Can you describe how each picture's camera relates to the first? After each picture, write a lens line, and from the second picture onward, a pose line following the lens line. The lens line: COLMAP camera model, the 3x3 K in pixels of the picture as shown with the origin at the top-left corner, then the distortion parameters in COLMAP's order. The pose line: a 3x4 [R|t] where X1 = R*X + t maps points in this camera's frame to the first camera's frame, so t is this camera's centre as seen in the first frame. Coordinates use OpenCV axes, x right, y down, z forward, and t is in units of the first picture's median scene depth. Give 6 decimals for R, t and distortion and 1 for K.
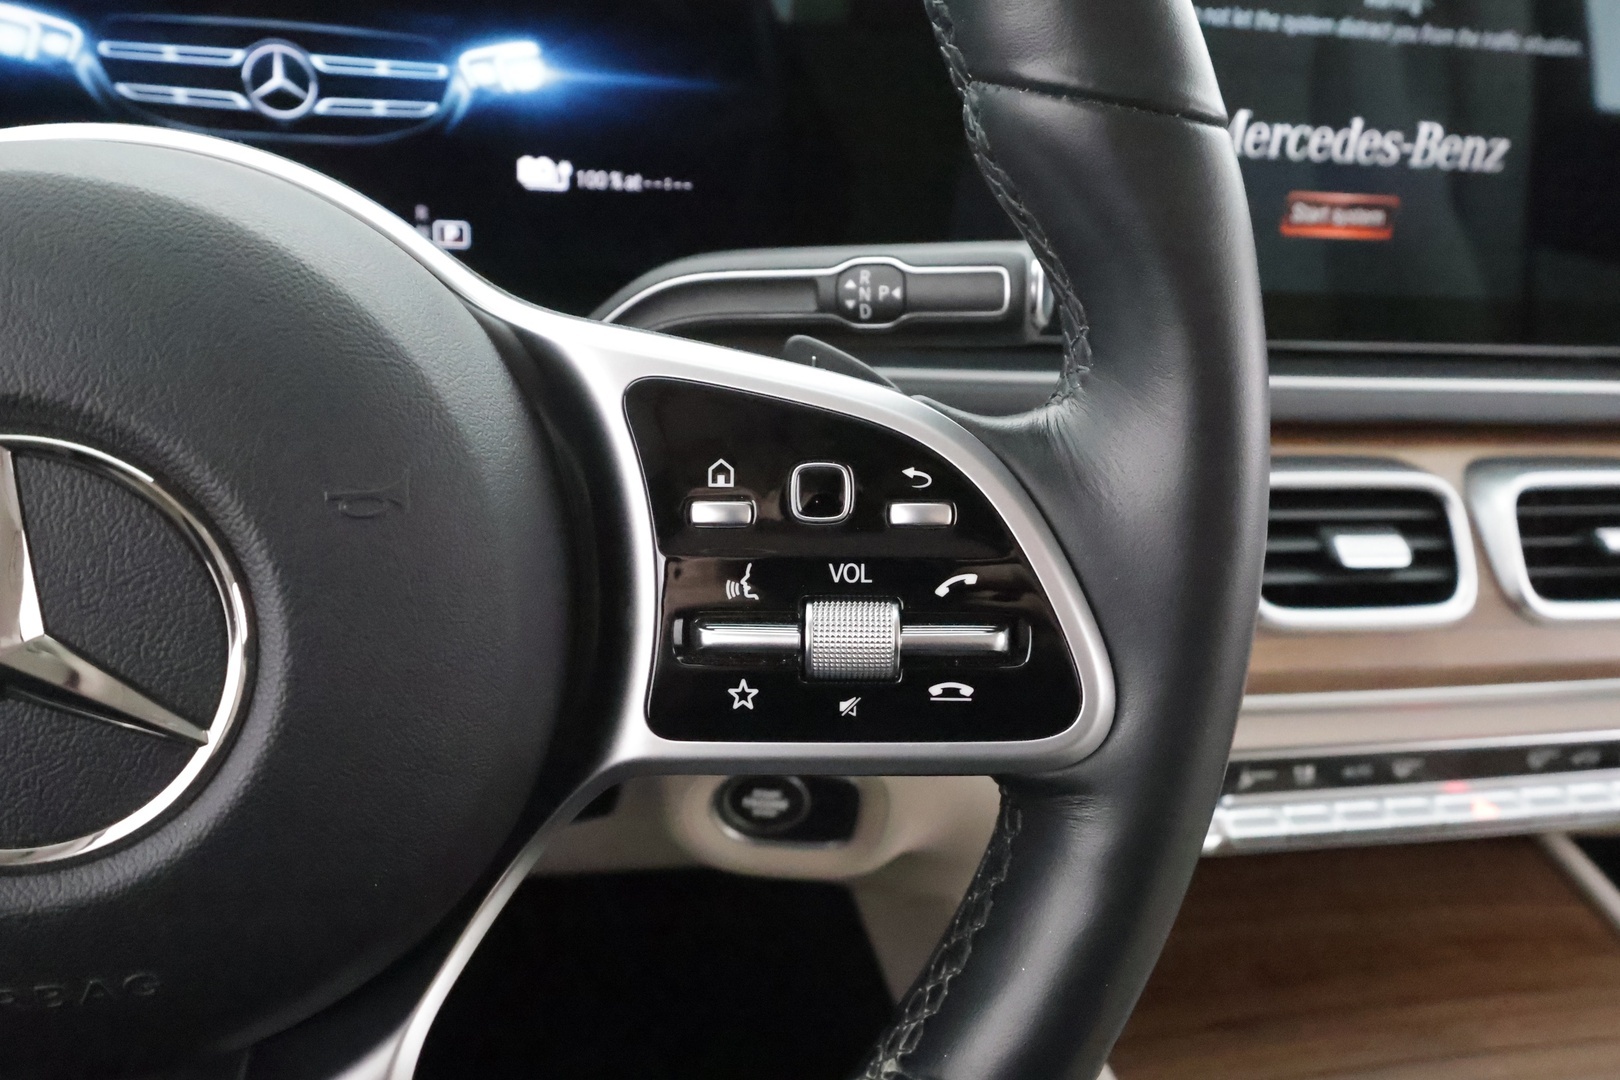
lens RADIAL K [[1427.3, 0, 828.2], [0, 1427.3, 564.8], [0, 0, 1]] dist [-0.001681, -0.000150]
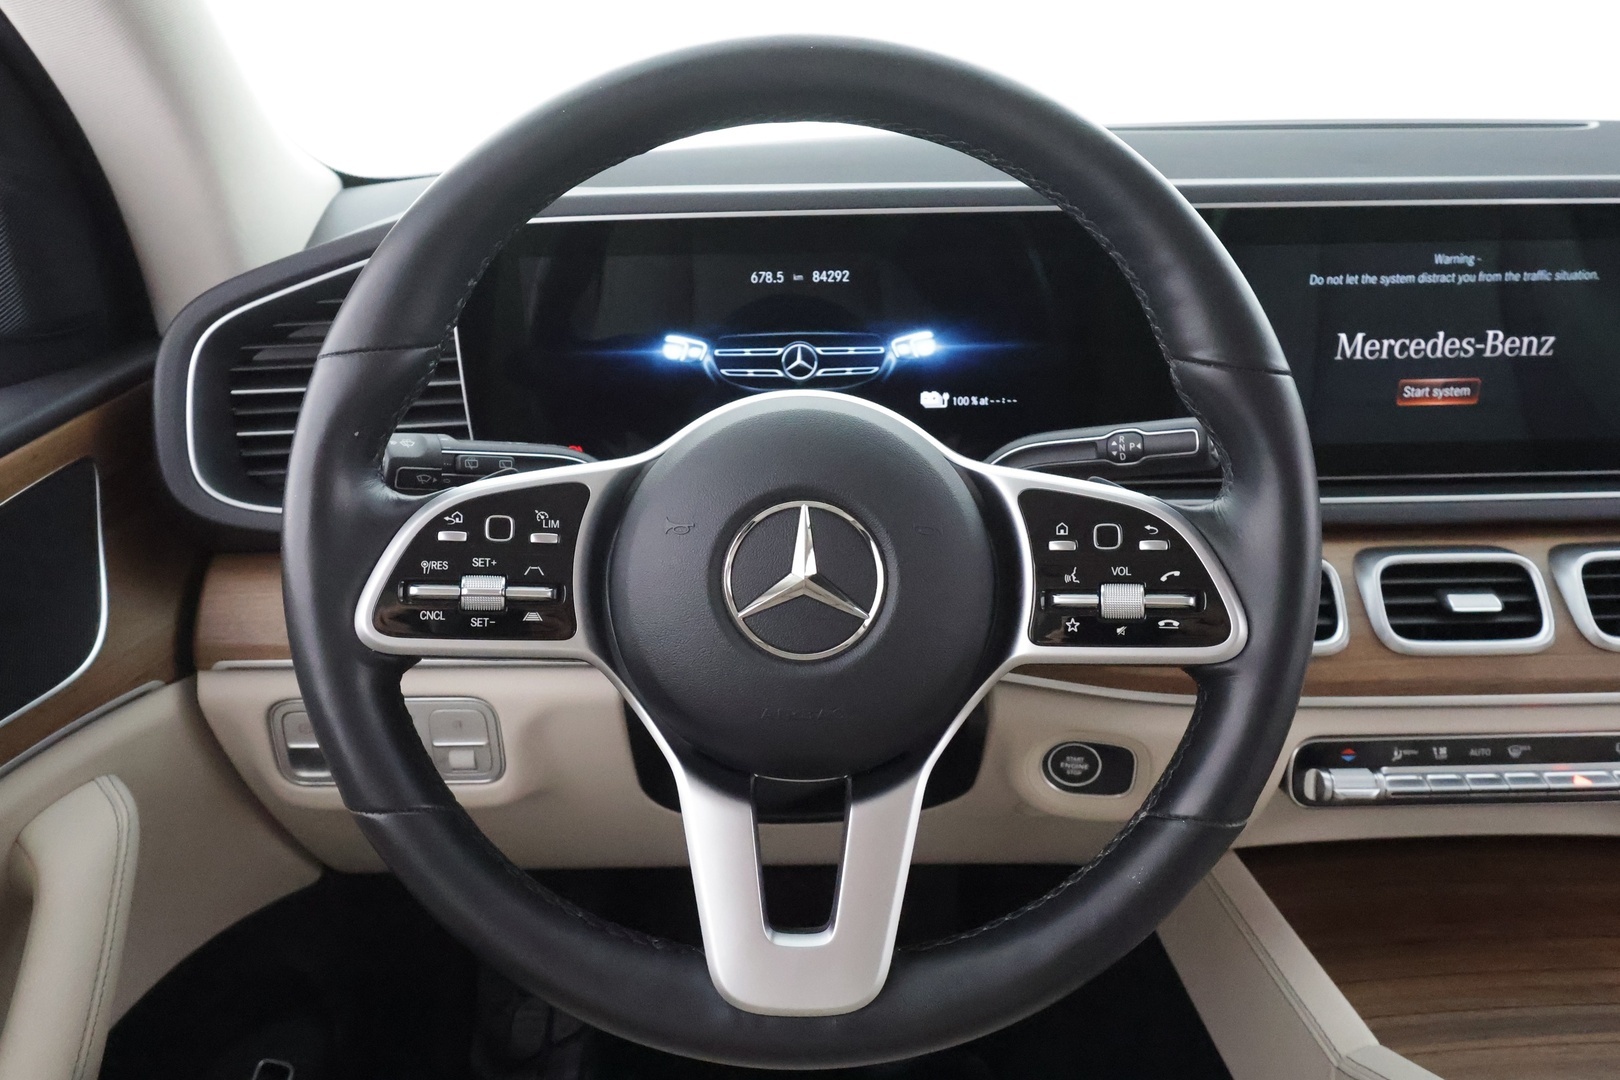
lens RADIAL K [[1247.9, 0, 780.9], [0, 1247.9, 524.8], [0, 0, 1]] dist [0.007024, -0.005604]
pose [[0.969675, -0.042773, -0.240625, -0.015662], [0.002516, 0.986261, -0.165178, 0.148925], [0.244384, 0.159563, 0.956460, -0.556910]]
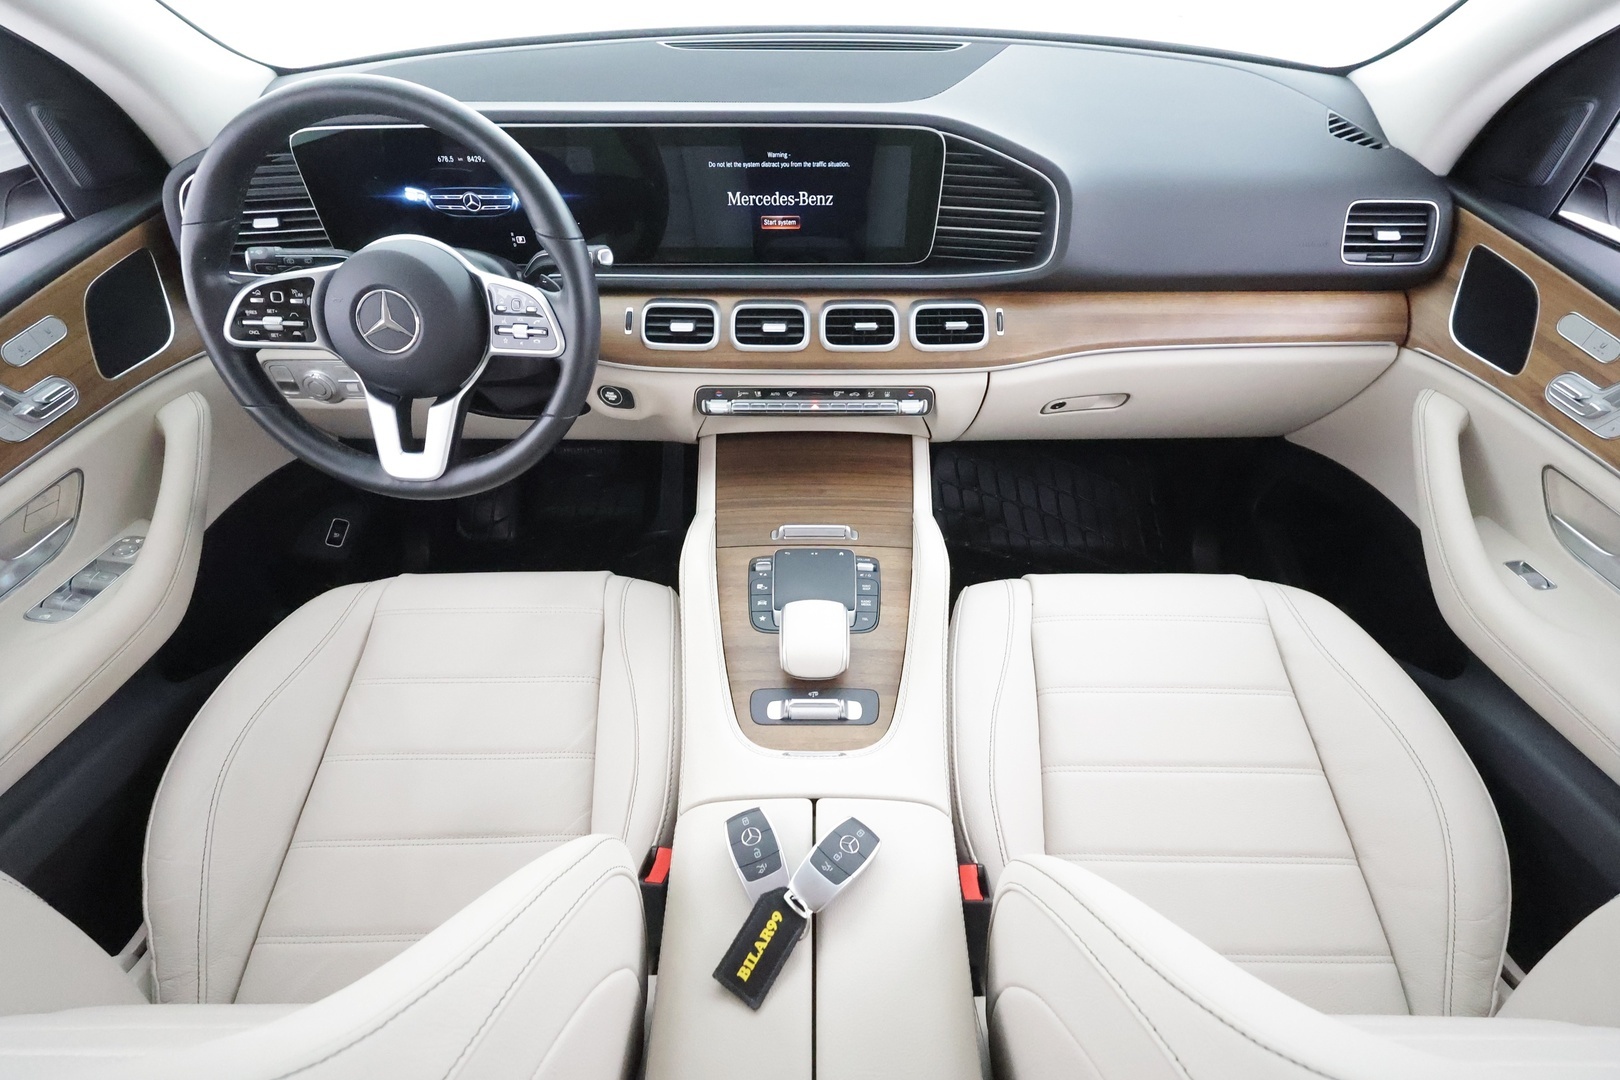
lens RADIAL K [[805.4, 0, 819.2], [0, 805.4, 571.3], [0, 0, 1]] dist [-0.001899, -0.000634]
pose [[0.966492, 0.078874, -0.244277, 1.185444], [-0.019118, 0.971098, 0.237912, 0.113976], [0.255982, -0.225270, 0.940067, -1.108965]]
